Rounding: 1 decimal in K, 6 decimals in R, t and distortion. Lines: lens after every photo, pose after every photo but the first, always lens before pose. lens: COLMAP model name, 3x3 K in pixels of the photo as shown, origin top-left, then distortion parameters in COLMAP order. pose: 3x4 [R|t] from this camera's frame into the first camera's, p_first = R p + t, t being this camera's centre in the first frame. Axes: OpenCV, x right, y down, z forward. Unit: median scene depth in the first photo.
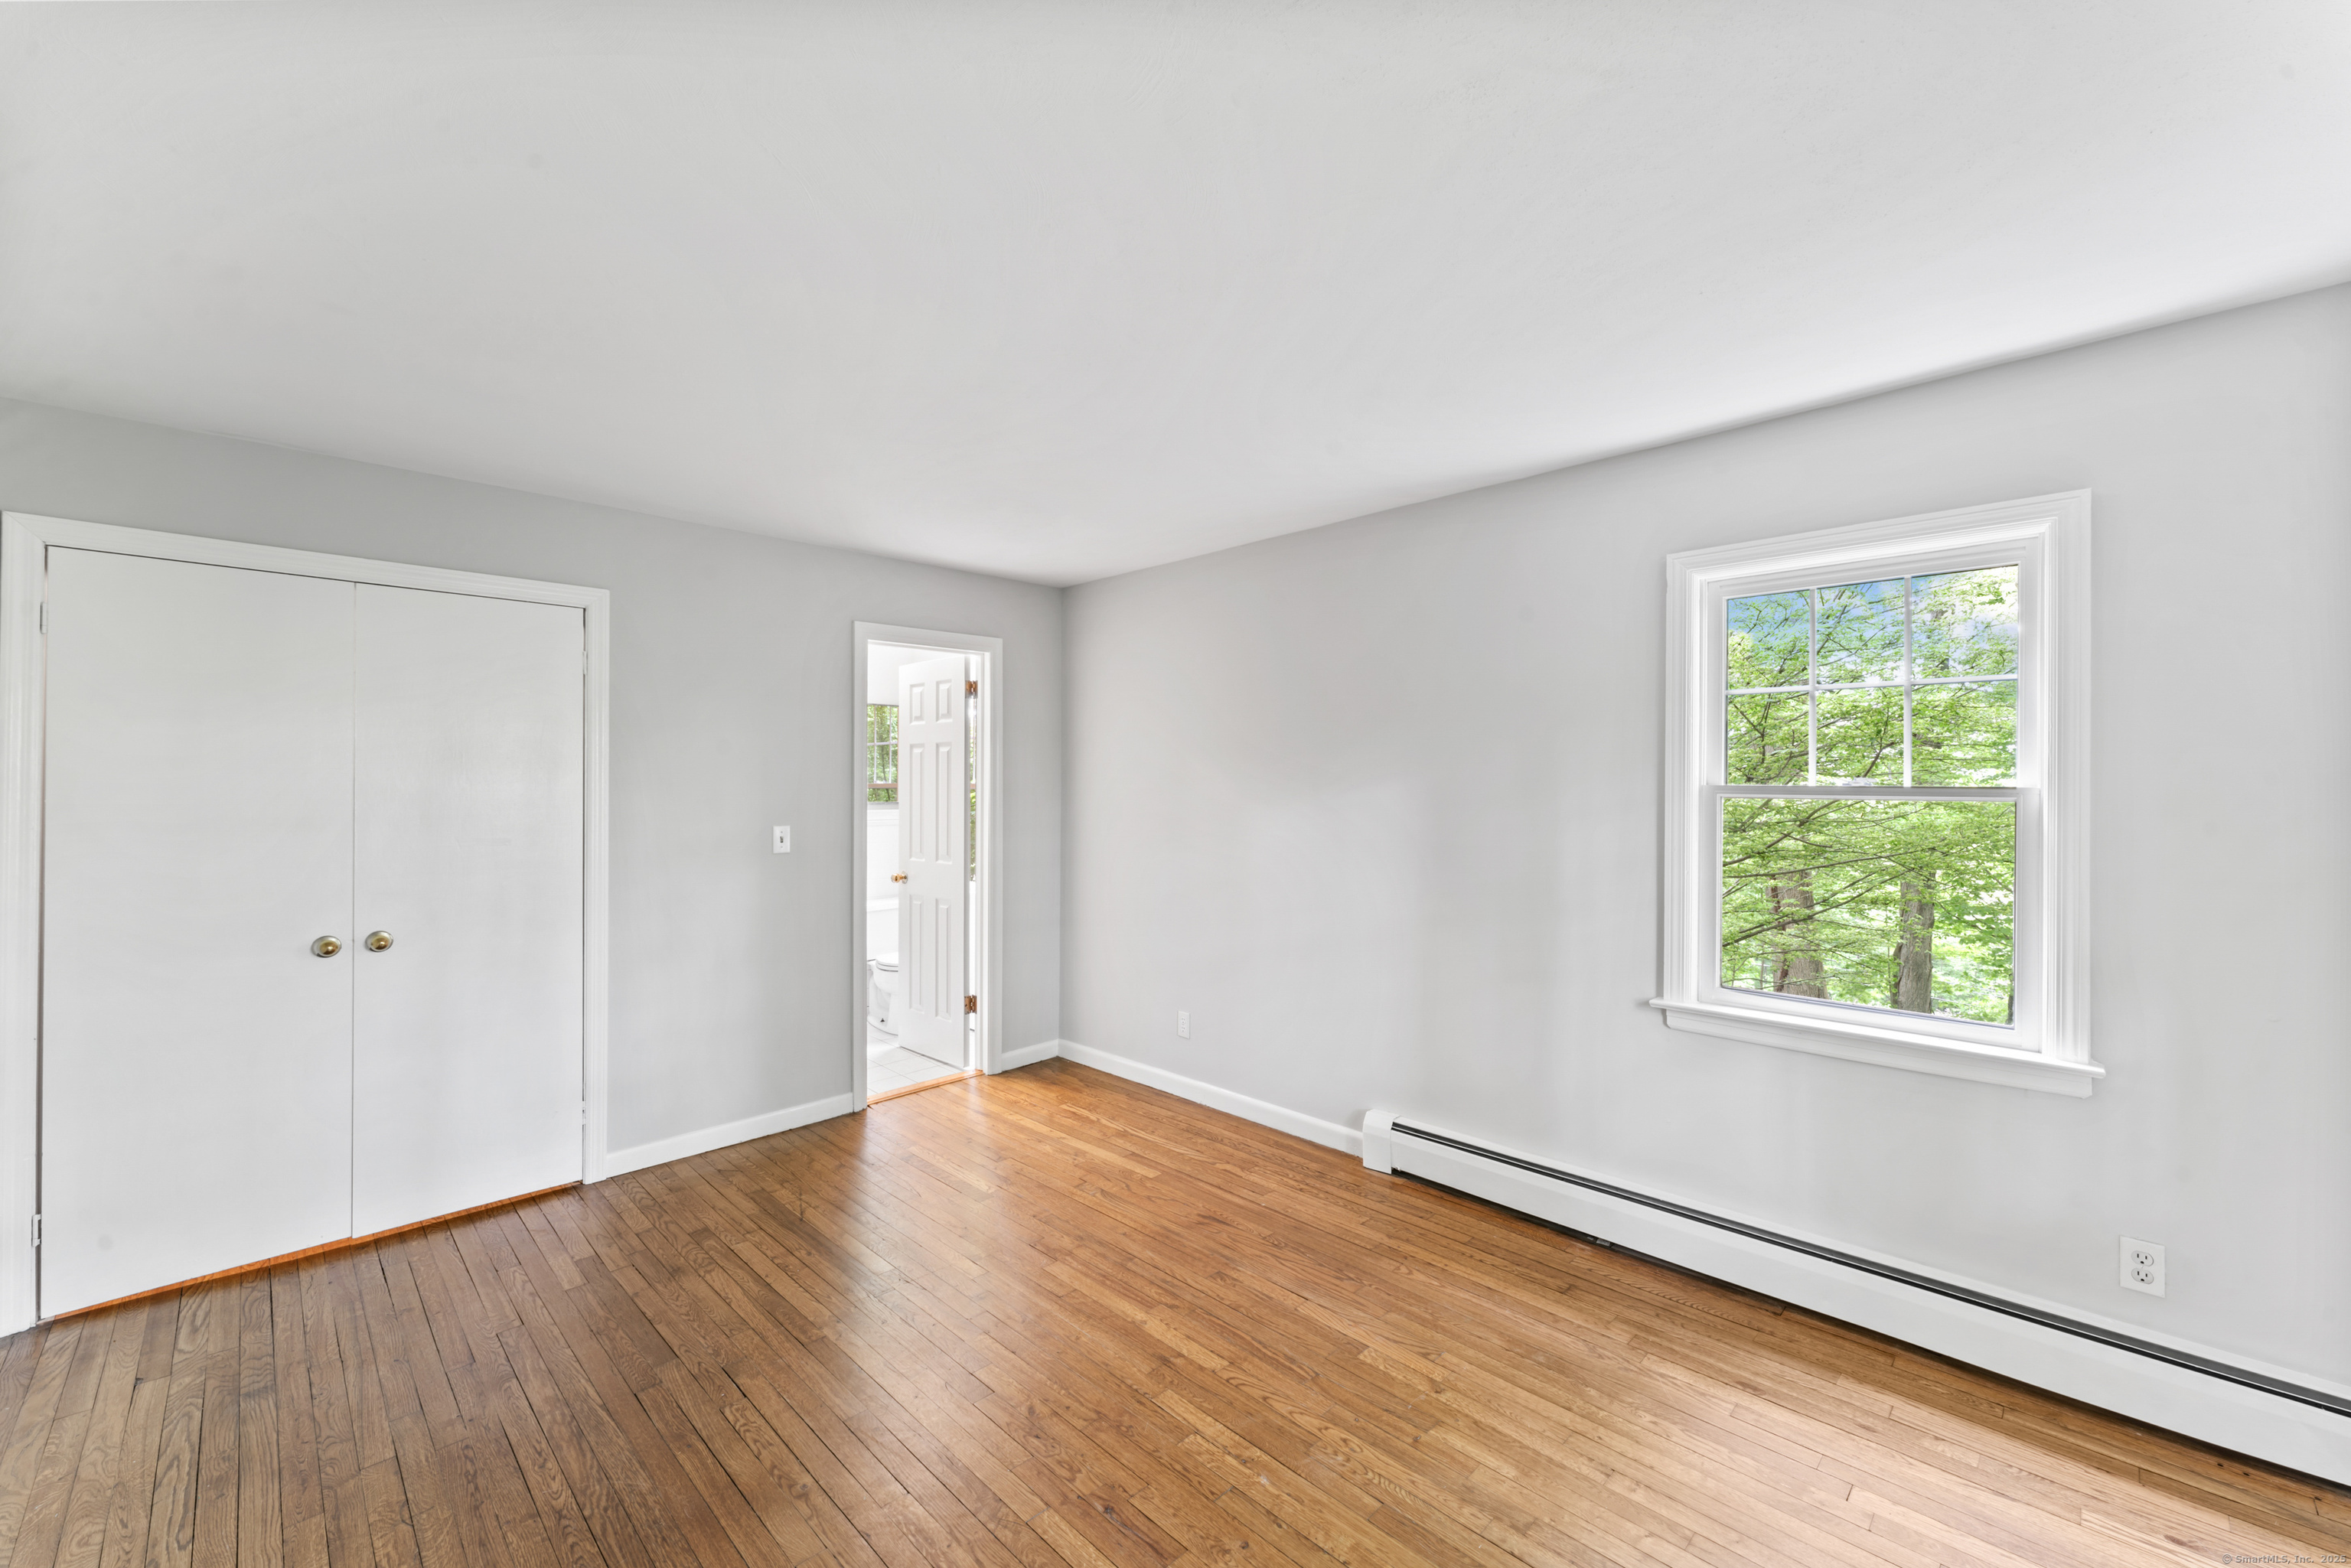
lens RADIAL K [[938.6, 0, 1175.5], [0, 938.6, 784.0], [0, 0, 1]] dist [0.000634, -0.000103]
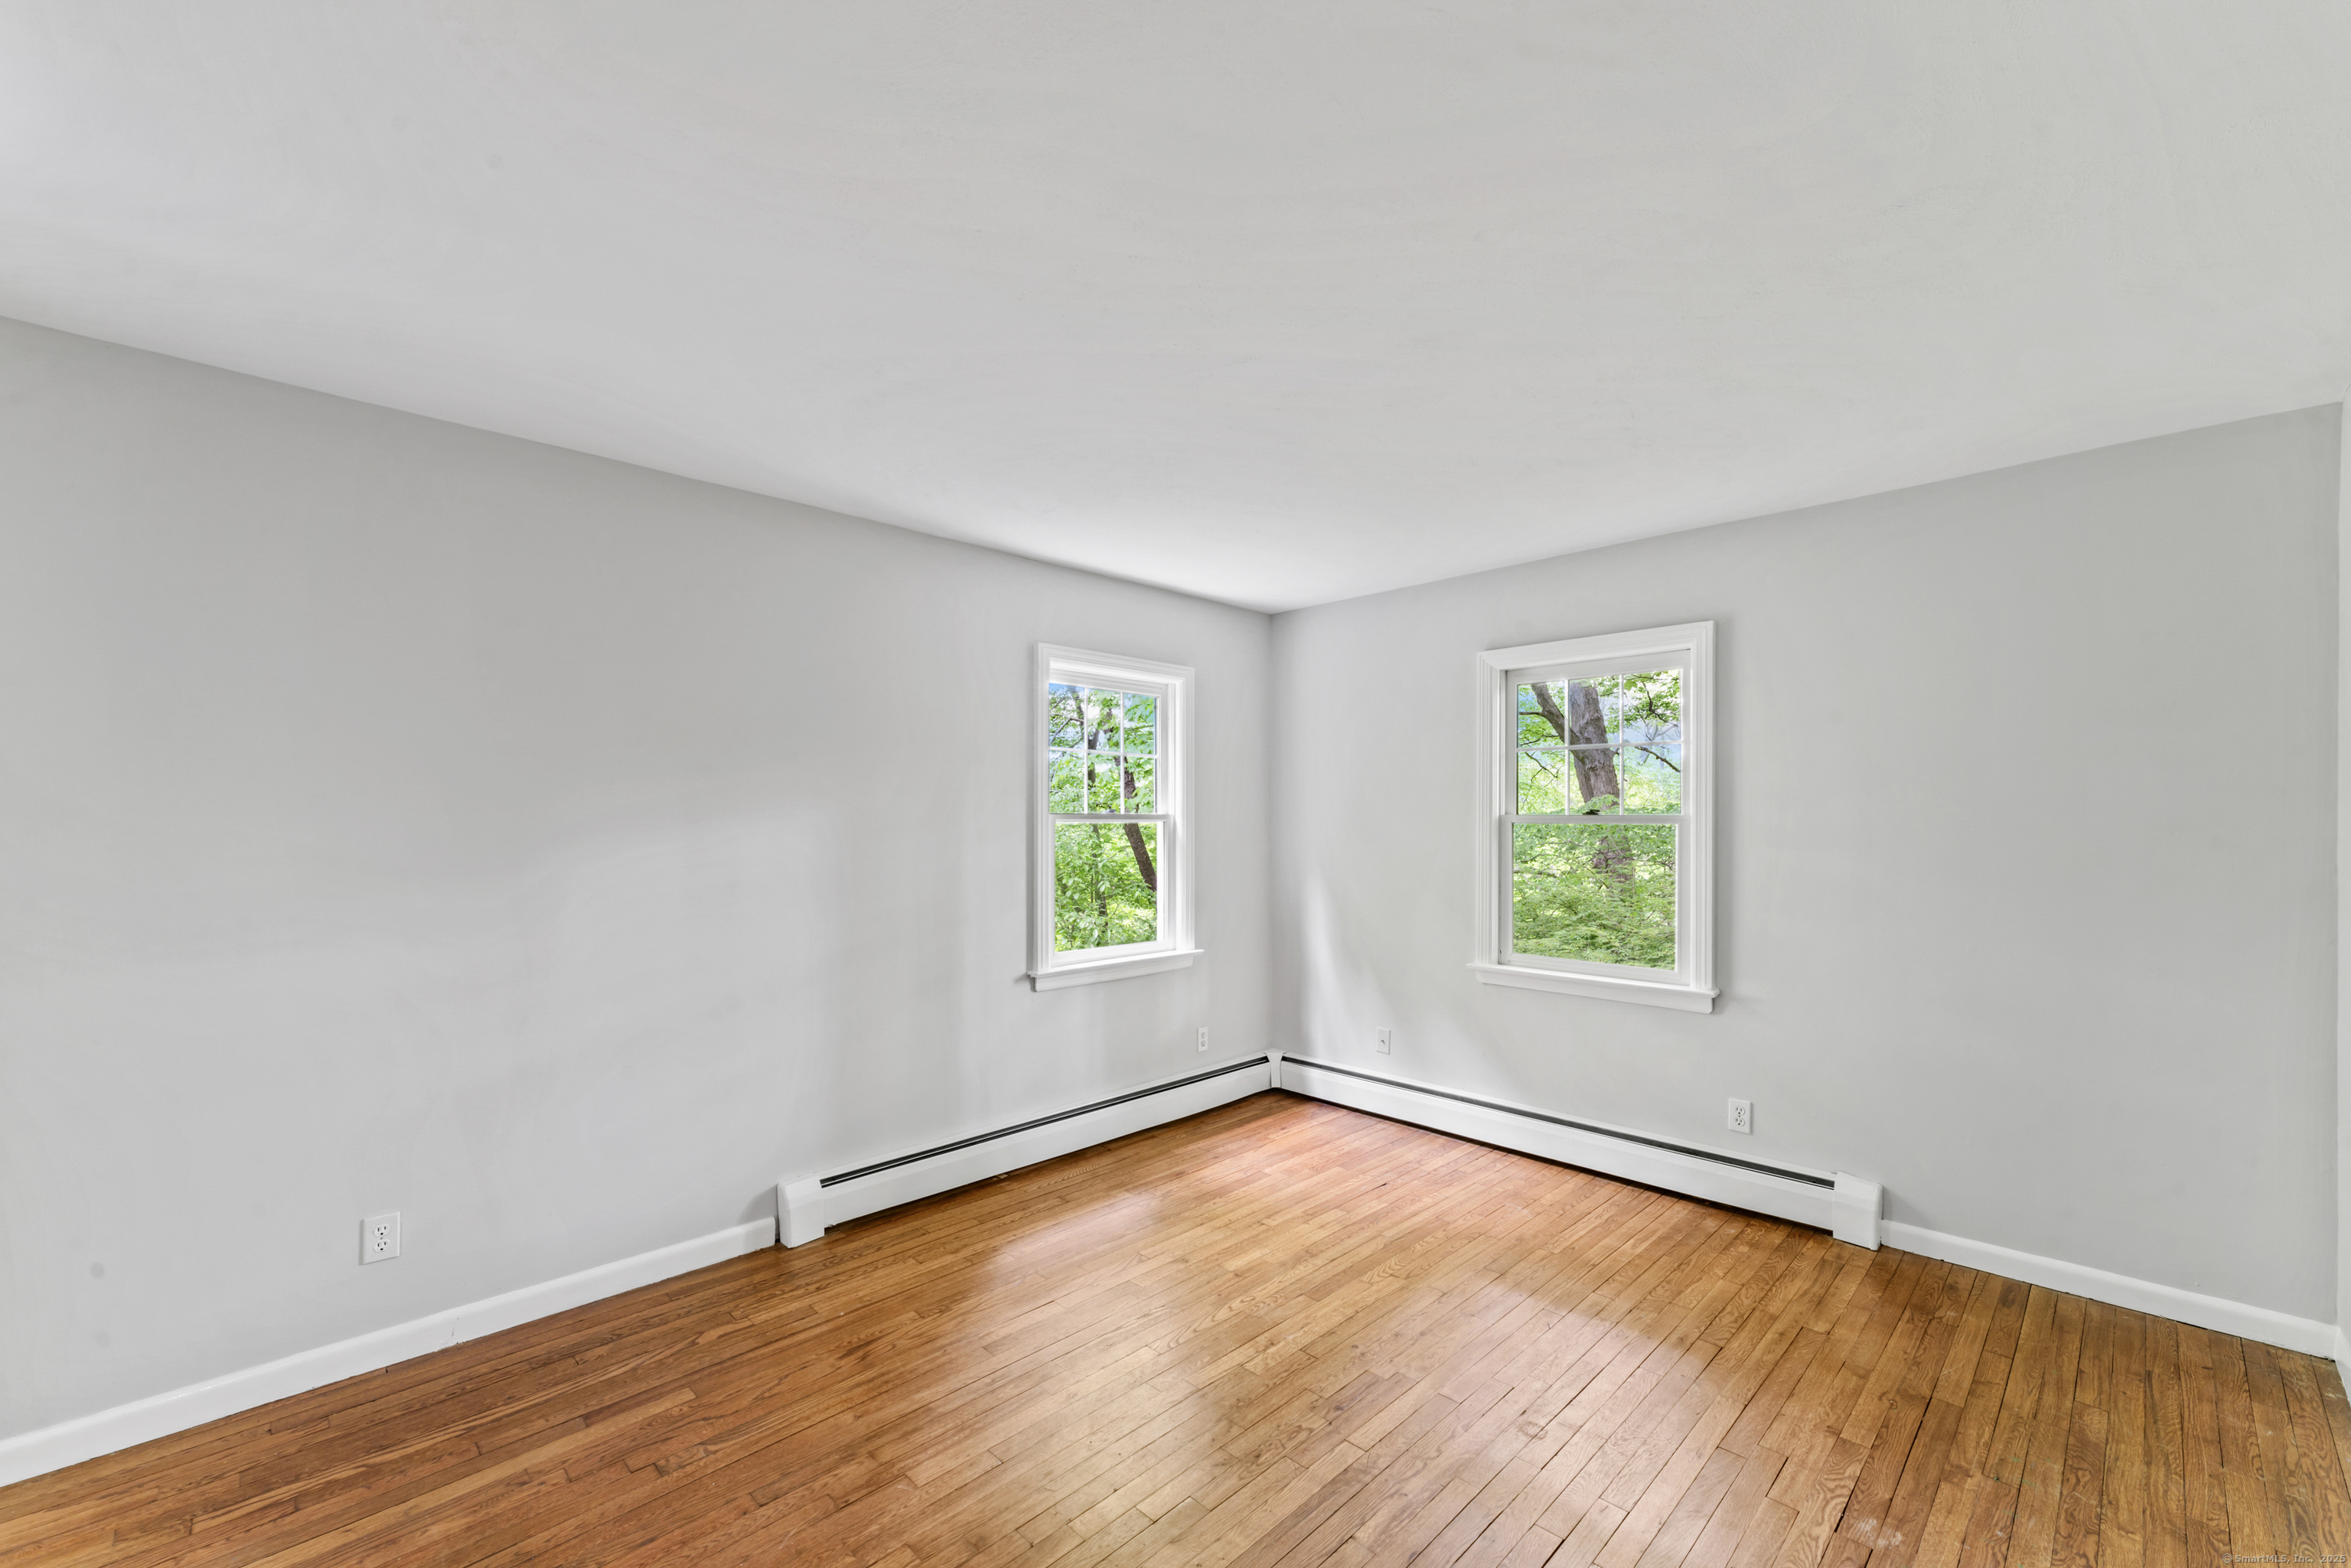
lens RADIAL K [[953.1, 0, 1183.2], [0, 953.1, 801.4], [0, 0, 1]] dist [0.000067, -0.000301]
pose [[-0.007043, 0.015771, 0.999851, -0.707344], [-0.003392, 0.999869, -0.015796, 0.003732], [-0.999969, -0.003503, -0.006989, 0.651096]]
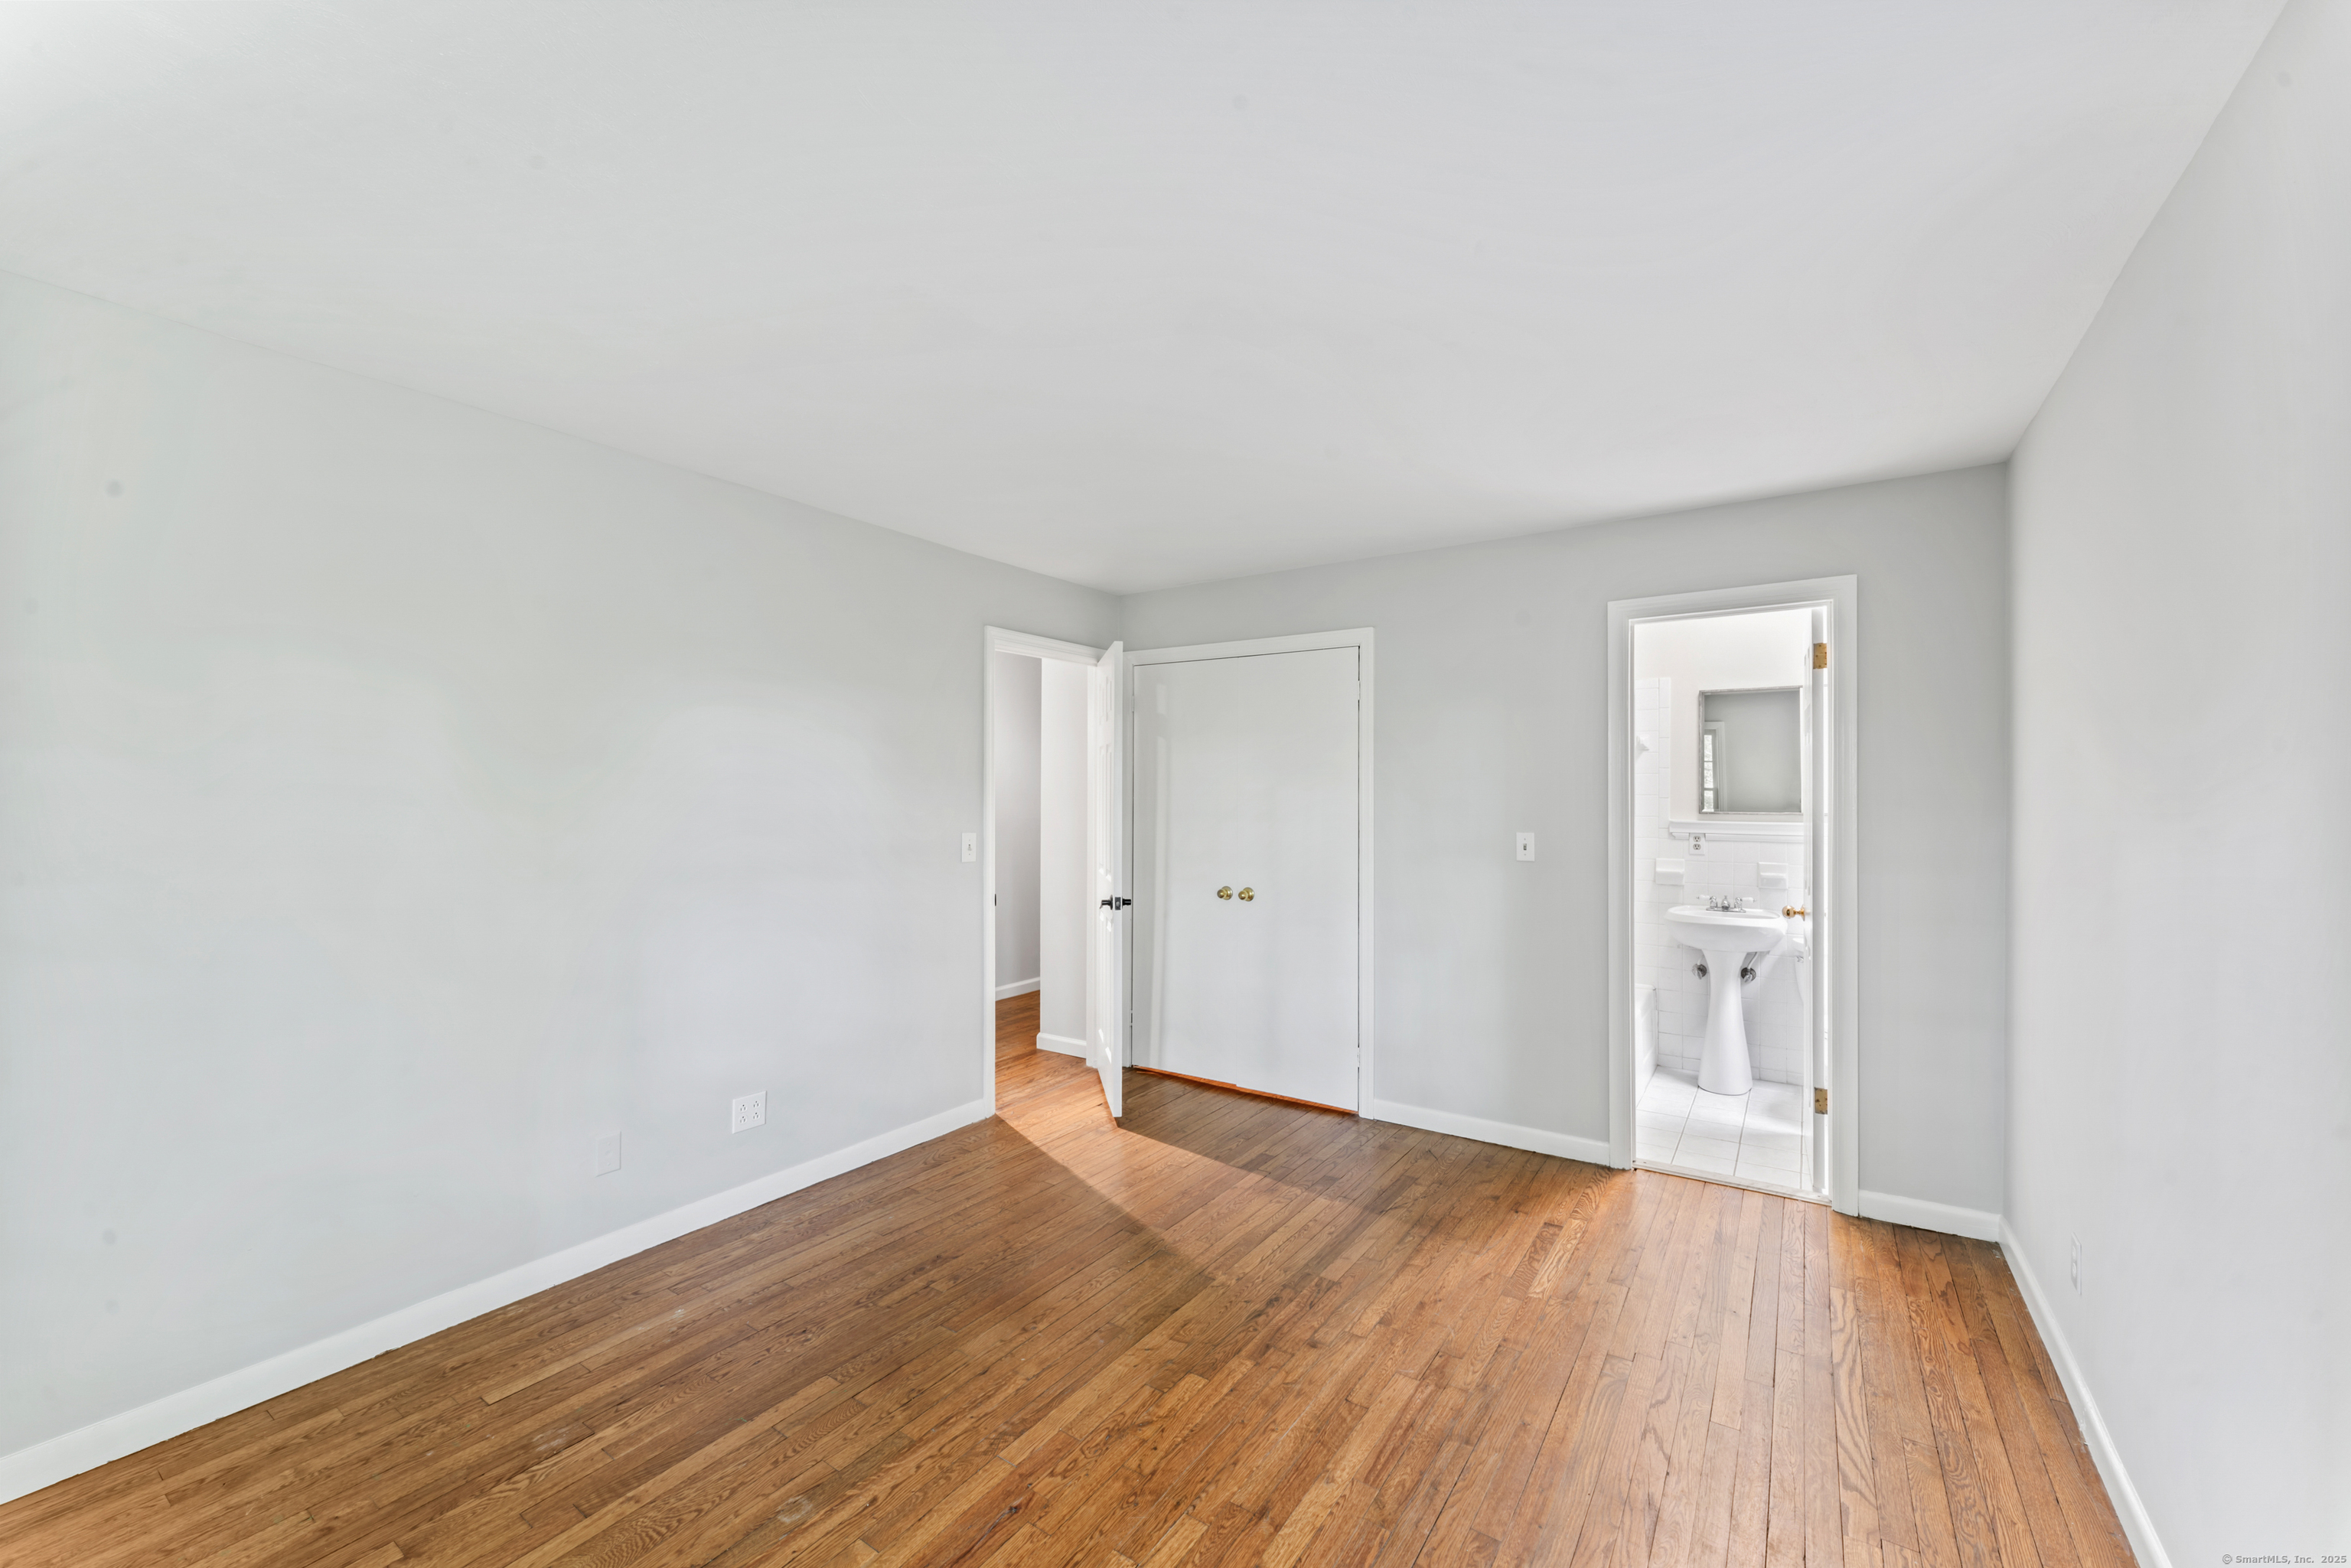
lens RADIAL K [[927.4, 0, 1175.5], [0, 927.4, 784.0], [0, 0, 1]] dist [0.000762, 0.000056]
pose [[0.195235, -0.004035, -0.980748, 0.505314], [-0.001308, 0.999990, -0.004375, -0.000839], [0.980756, 0.002136, 0.195228, 0.522490]]
